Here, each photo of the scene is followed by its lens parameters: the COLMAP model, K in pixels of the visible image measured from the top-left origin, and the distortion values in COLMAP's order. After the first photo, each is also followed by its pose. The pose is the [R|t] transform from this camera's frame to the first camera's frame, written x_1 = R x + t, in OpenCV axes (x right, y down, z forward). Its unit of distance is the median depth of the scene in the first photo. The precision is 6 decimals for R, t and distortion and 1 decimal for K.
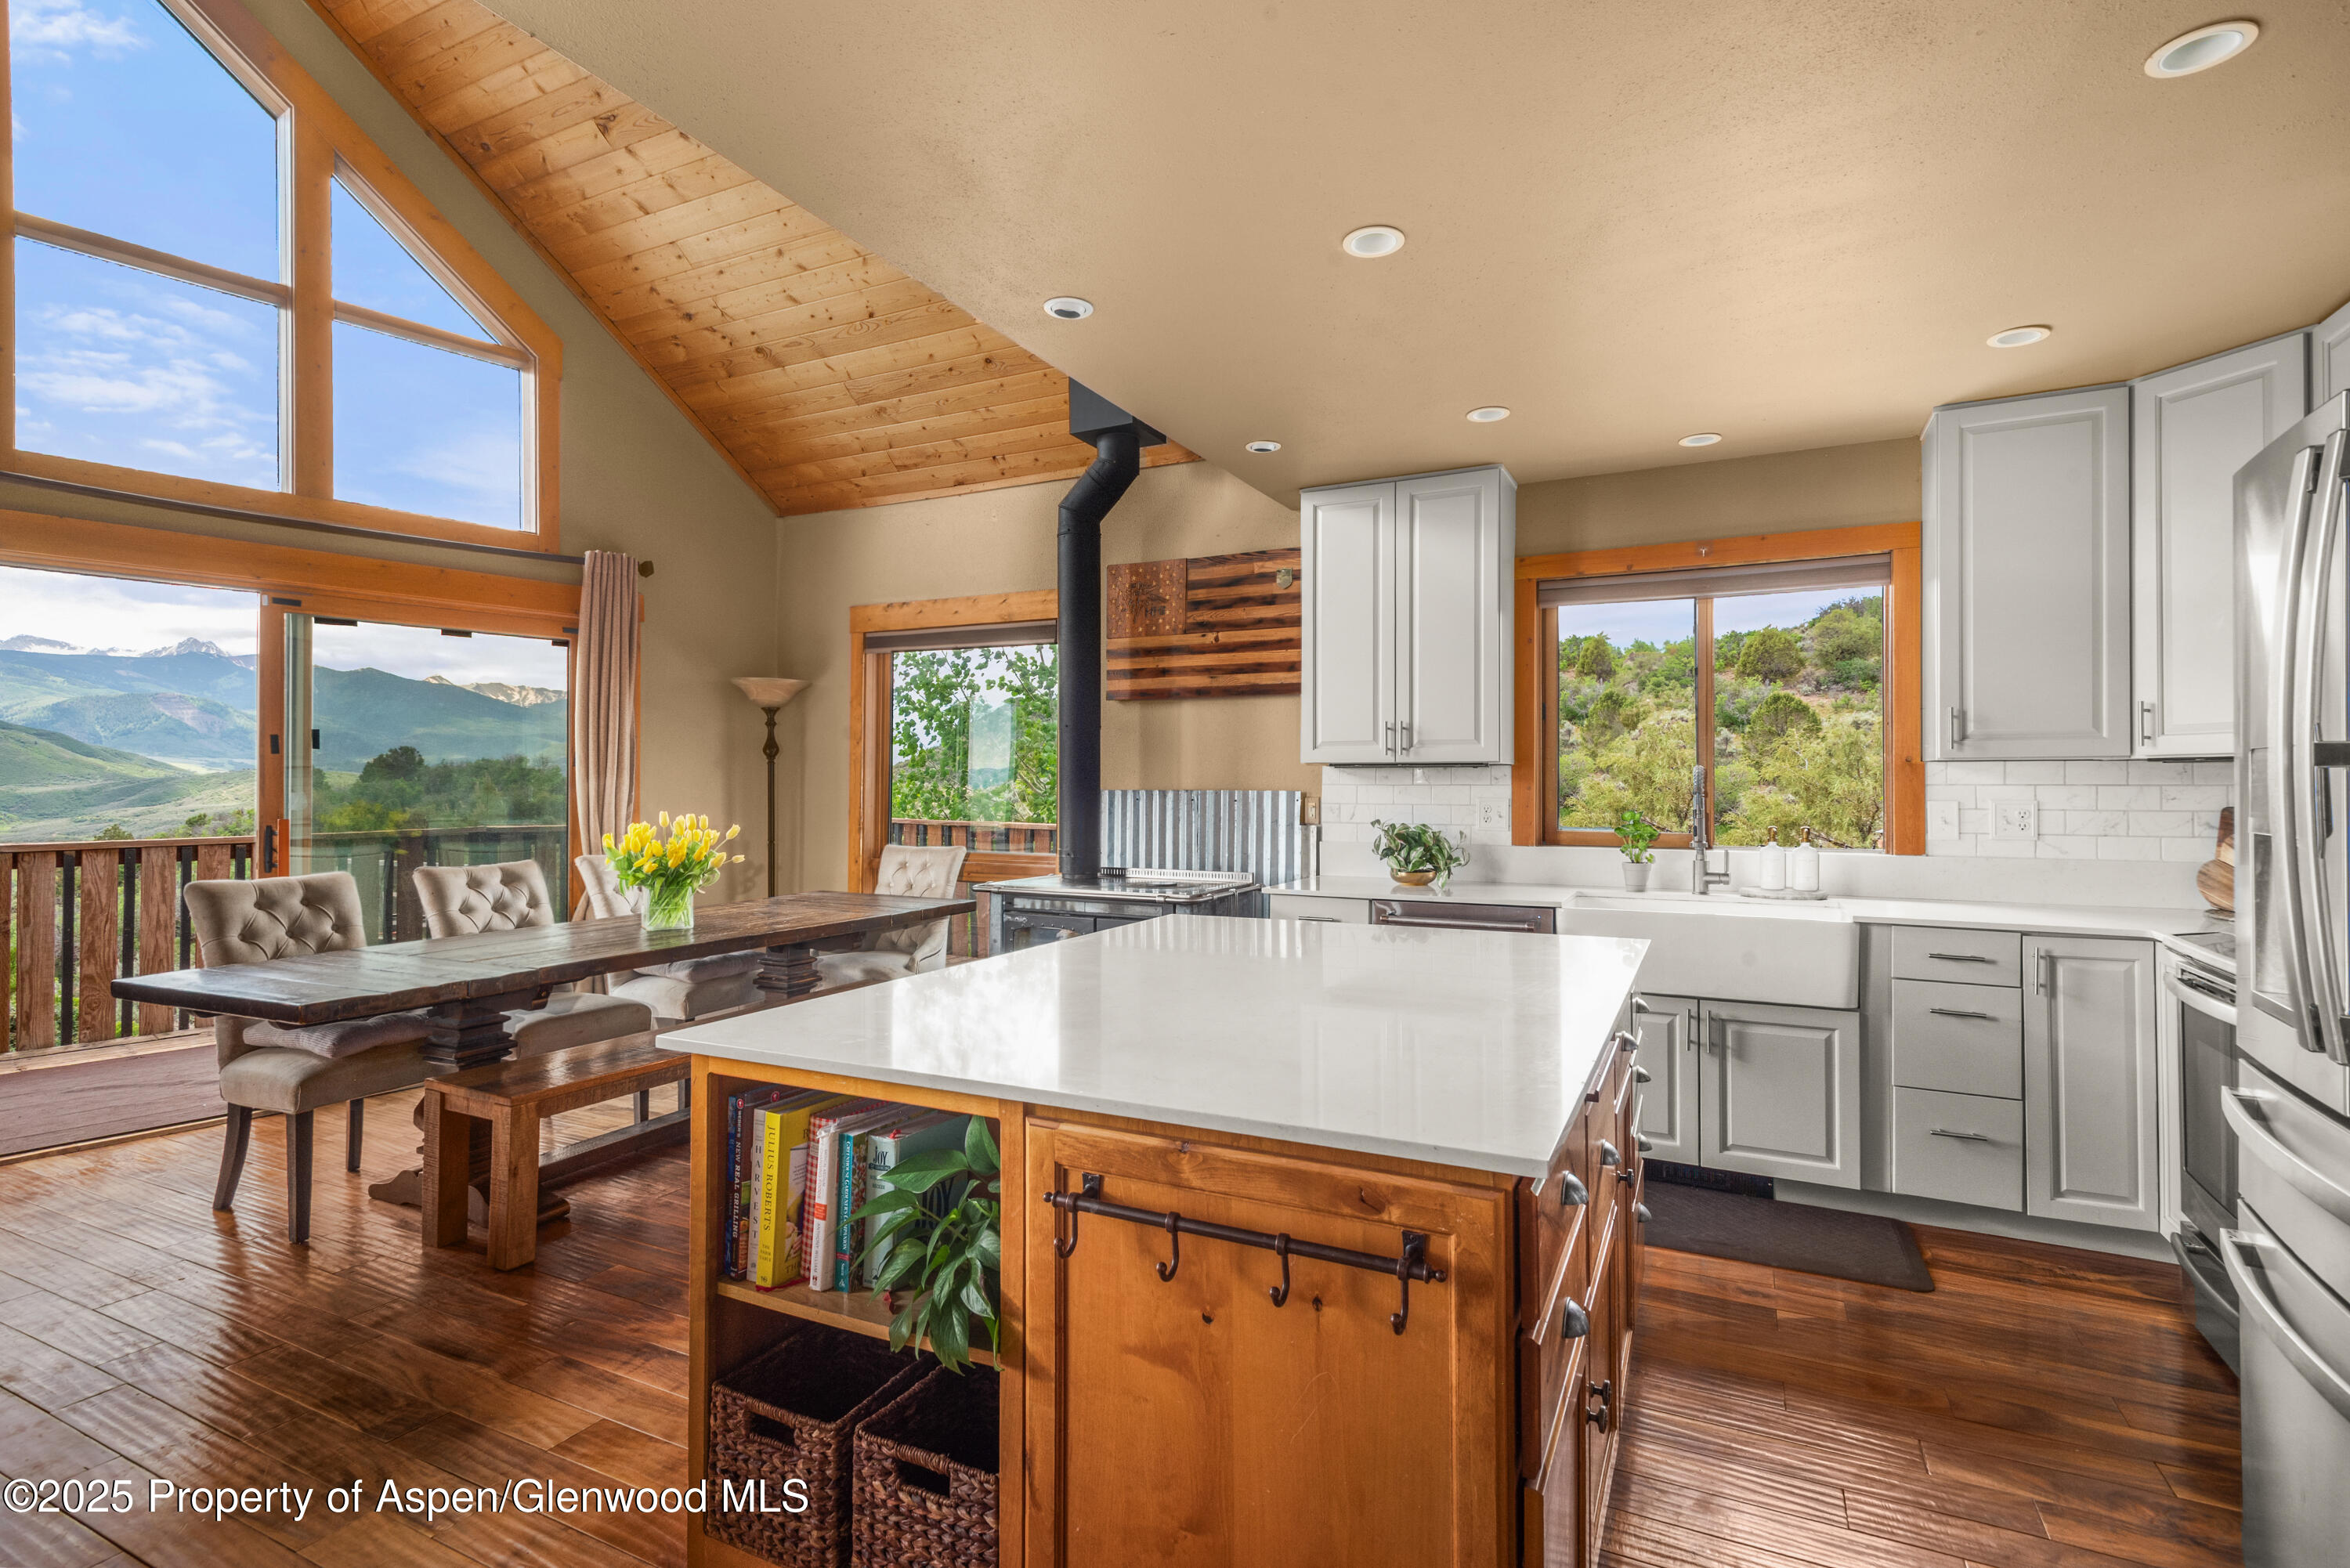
lens RADIAL K [[1109.5, 0, 1161.6], [0, 1109.5, 769.1], [0, 0, 1]] dist [0.019100, -0.006738]
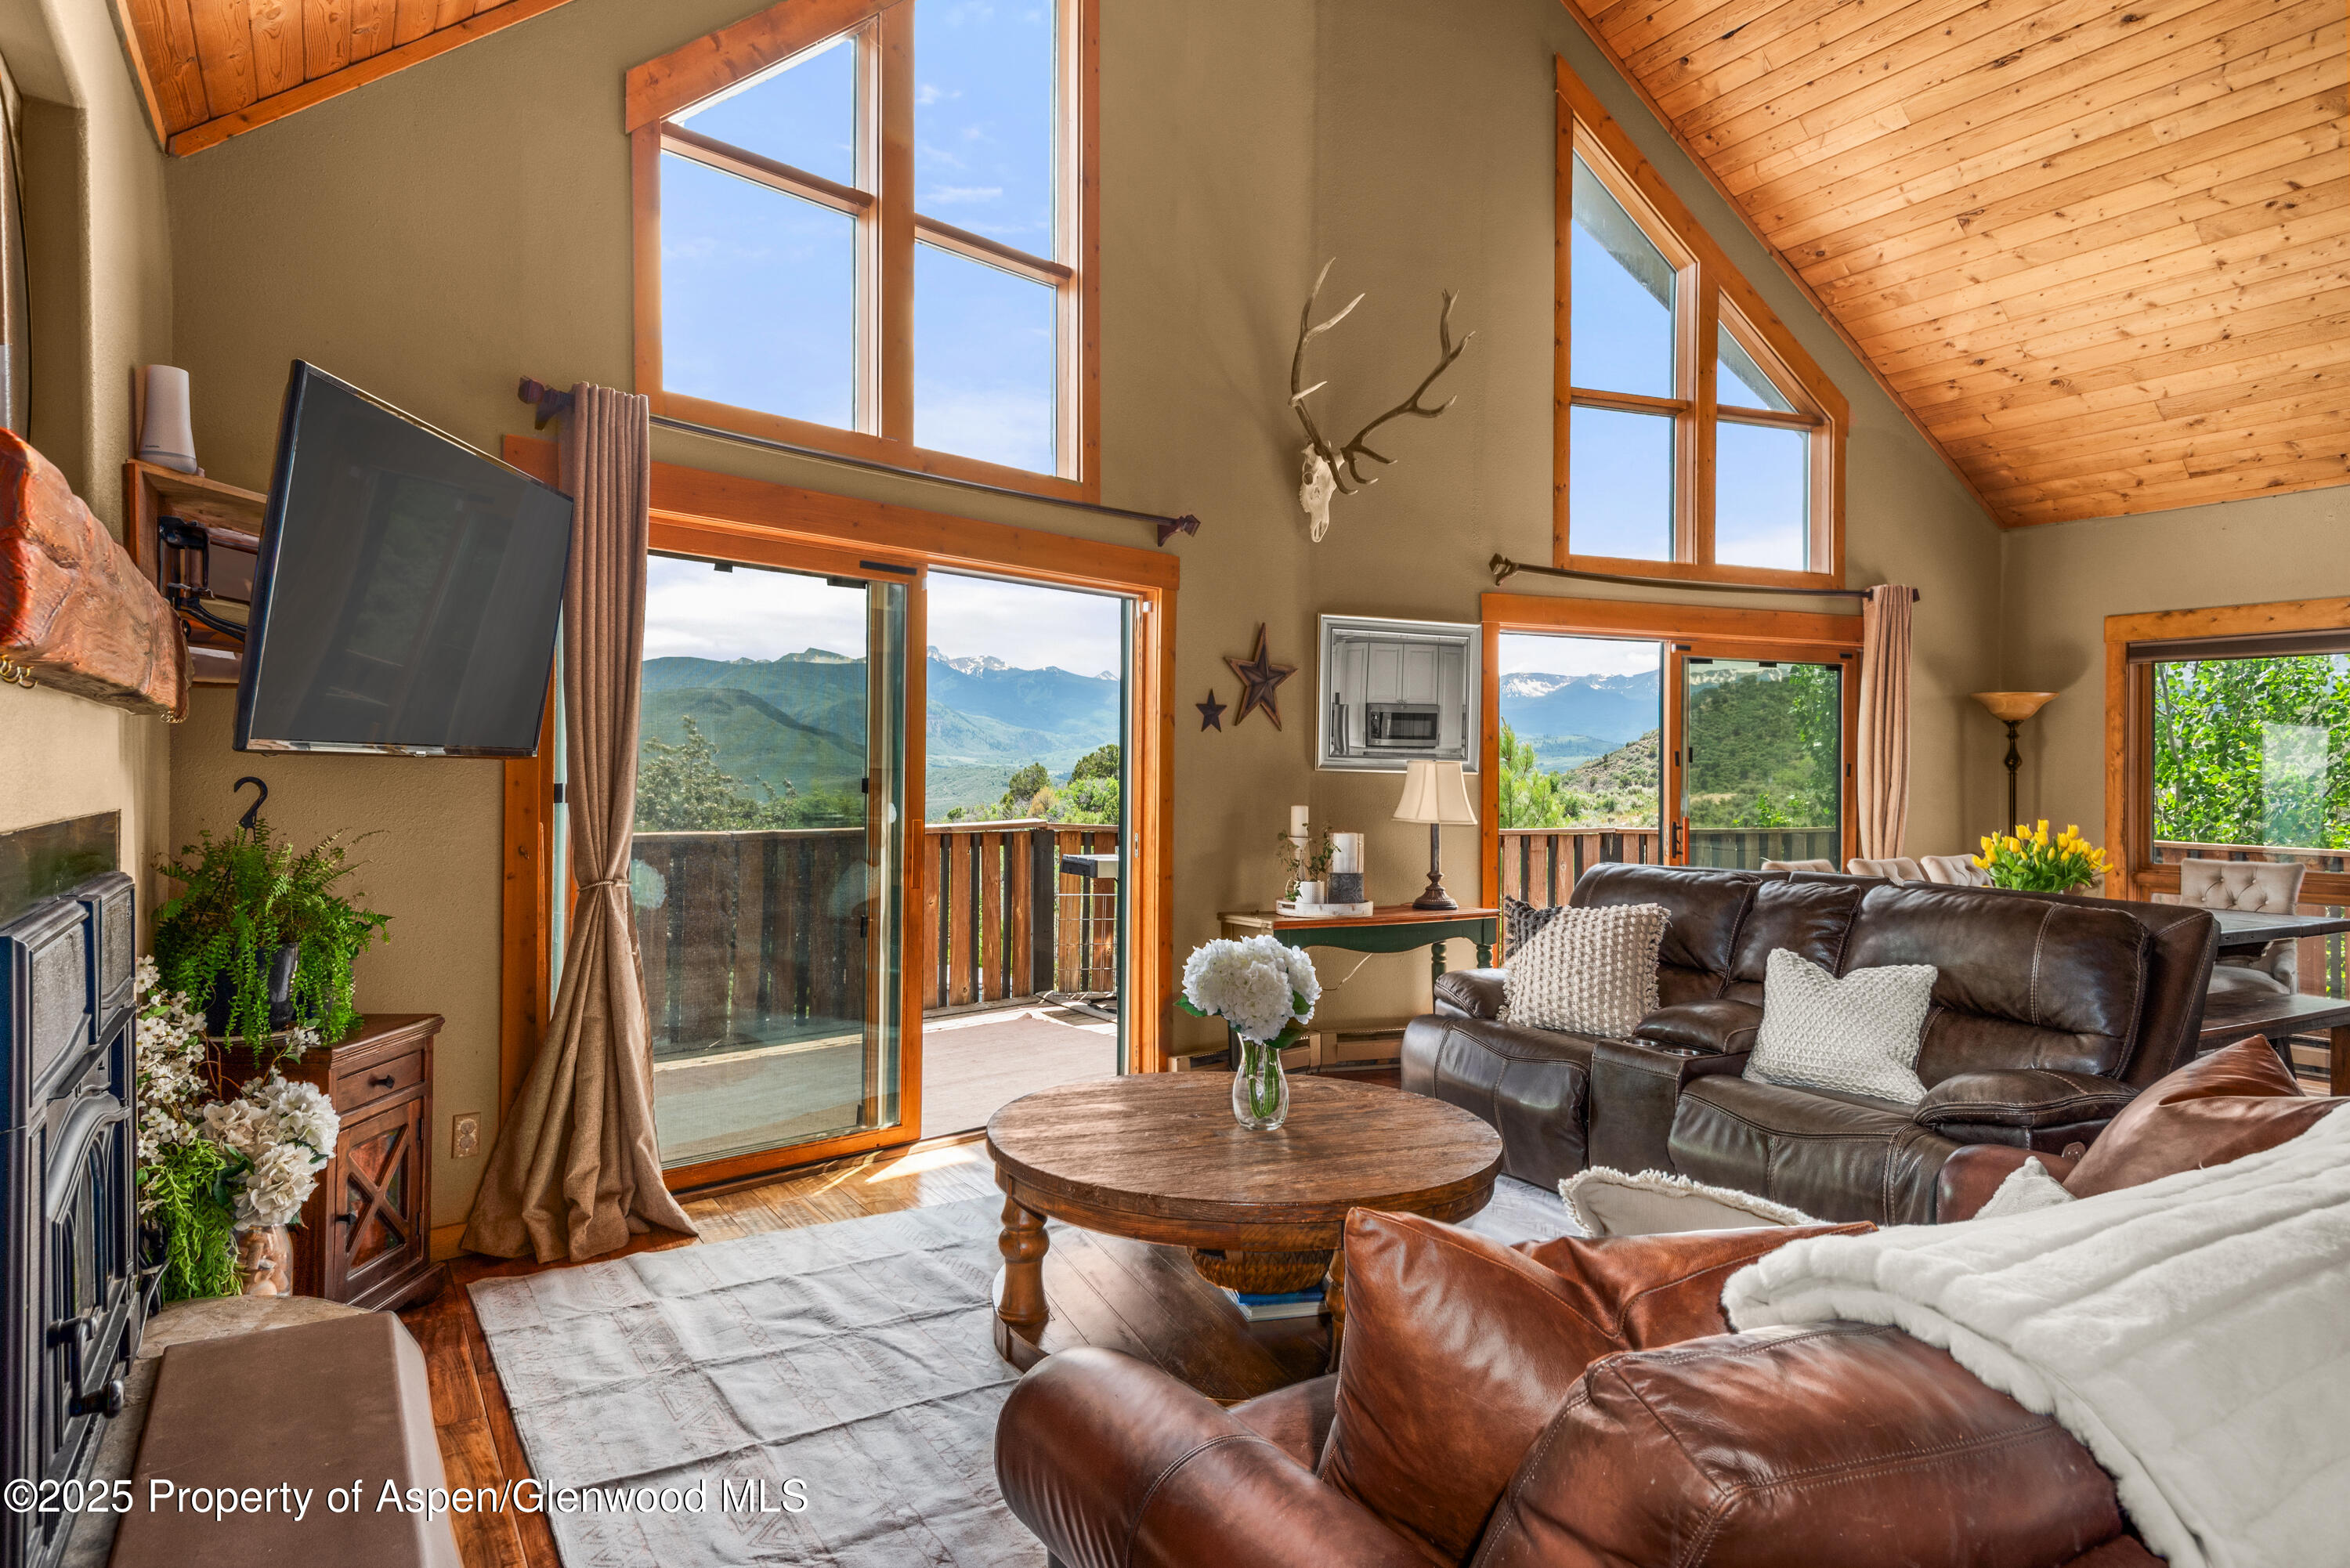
lens RADIAL K [[1344.0, 0, 1174.3], [0, 1344.0, 793.6], [0, 0, 1]] dist [0.031204, -0.008533]
pose [[0.855517, 0.015795, -0.517533, -0.471593], [-0.006529, 0.999784, 0.019720, -0.009574], [0.517733, -0.013492, 0.855436, -0.627573]]
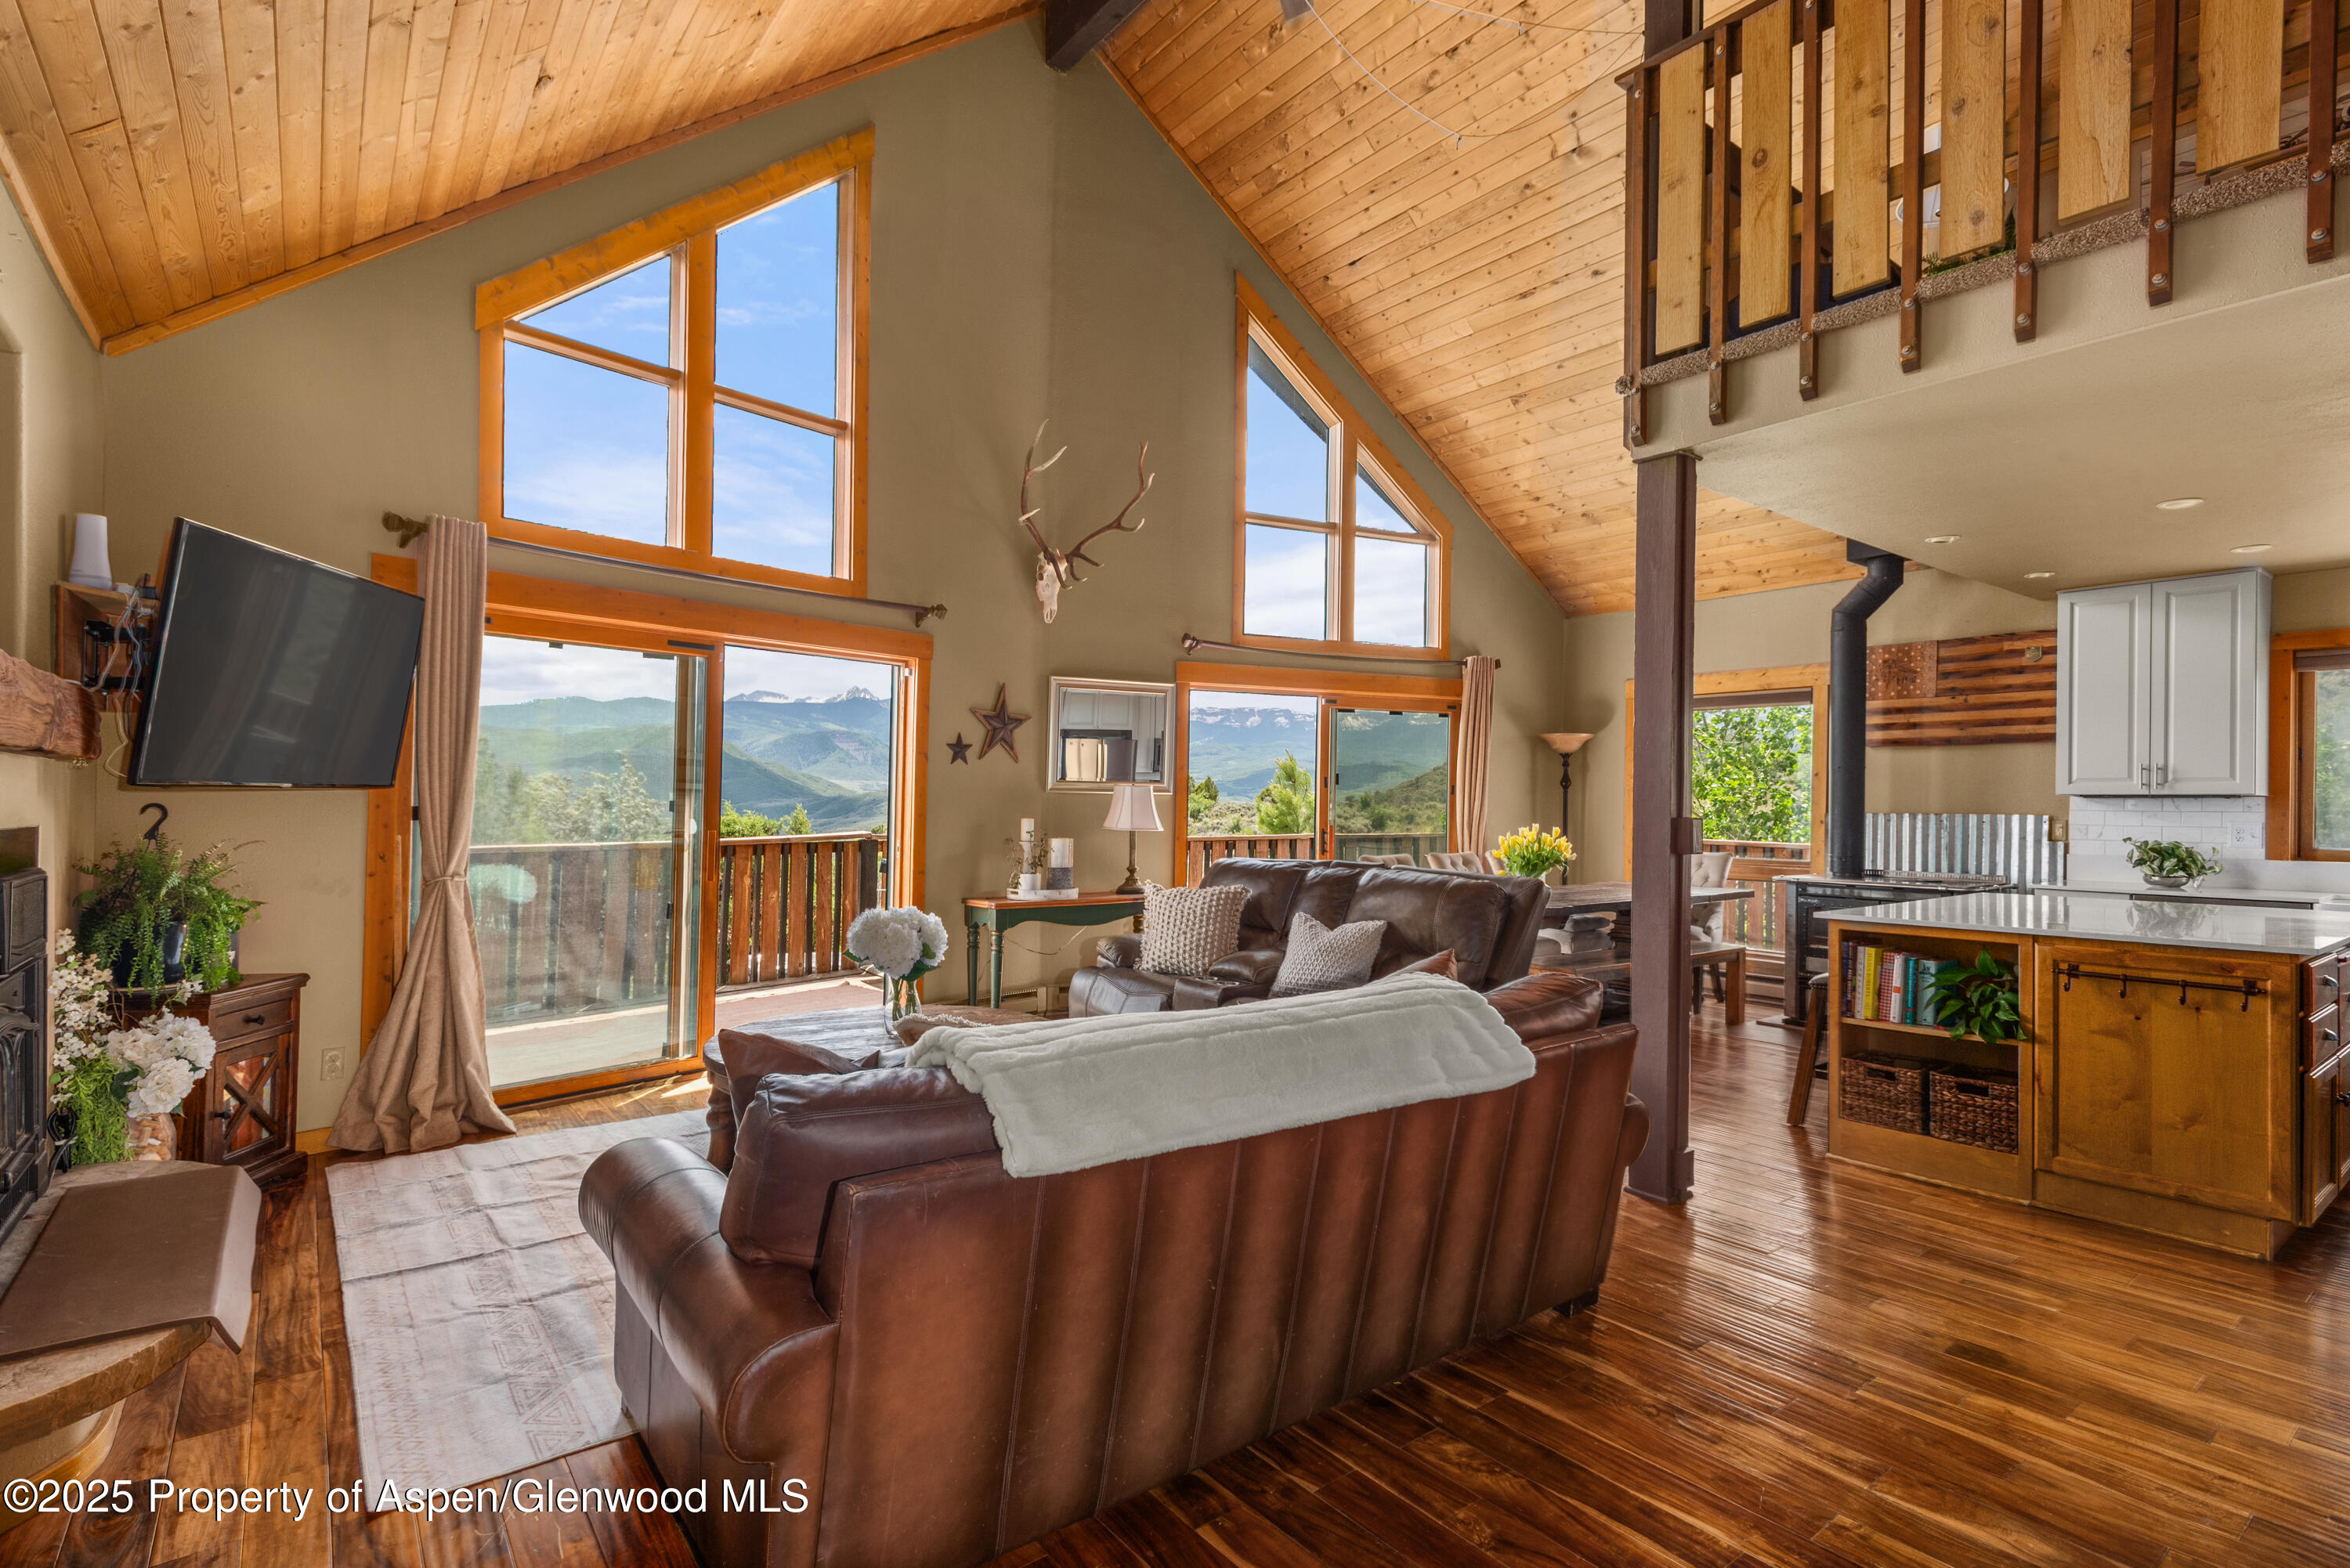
lens RADIAL K [[1109.5, 0, 1170.5], [0, 1109.5, 791.8], [0, 0, 1]] dist [0.019100, -0.006738]
pose [[0.901200, 0.000917, -0.433402, -0.250430], [-0.000044, 0.999998, 0.002025, -0.010871], [0.433403, -0.001806, 0.901199, -0.680310]]
